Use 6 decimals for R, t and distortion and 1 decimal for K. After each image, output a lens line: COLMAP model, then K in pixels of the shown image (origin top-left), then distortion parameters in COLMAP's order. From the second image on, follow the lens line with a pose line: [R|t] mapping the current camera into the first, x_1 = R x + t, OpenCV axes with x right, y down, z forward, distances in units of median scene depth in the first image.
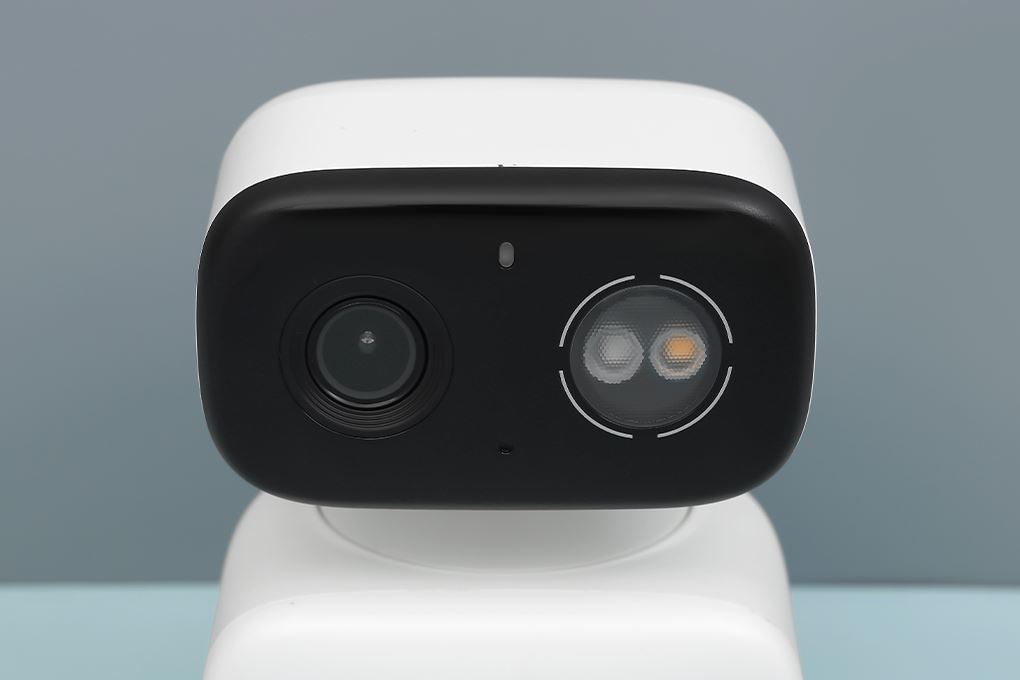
lens RADIAL K [[5842.0, 0, 513.3], [0, 5842.0, 338.6], [0, 0, 1]] dist [-3.418639, 0.000000]
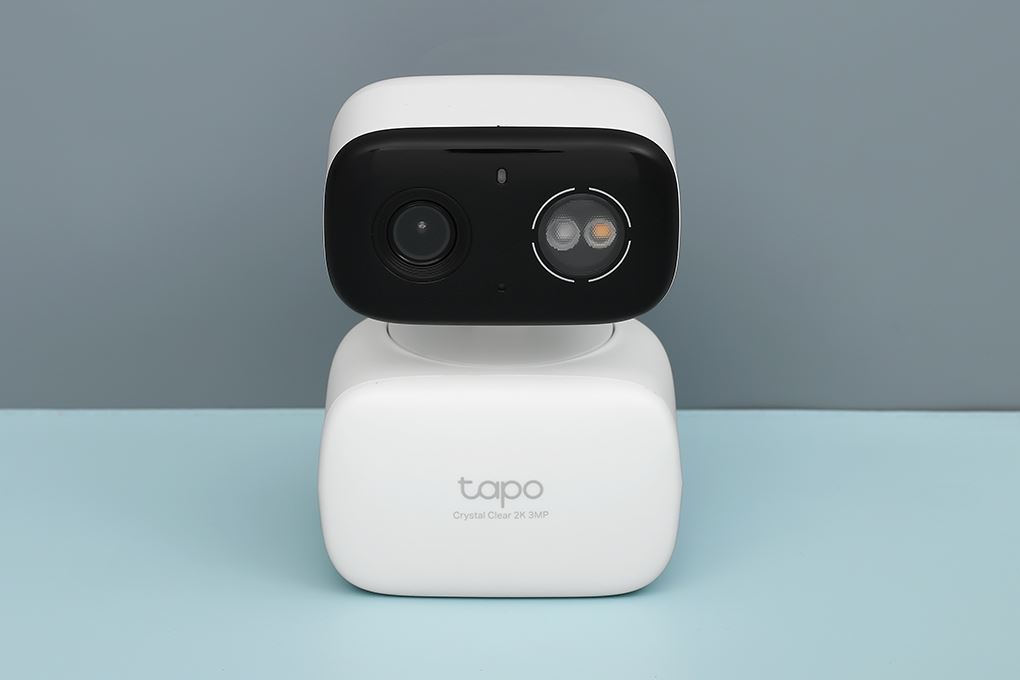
lens RADIAL K [[5842.0, 0, 506.9], [0, 5842.0, 332.9], [0, 0, 1]] dist [-3.418639, 0.000000]
pose [[0.999991, 0.002705, -0.003253, 0.006103], [-0.002693, 0.999989, 0.003797, 0.025773], [0.003263, -0.003788, 0.999988, -0.746153]]
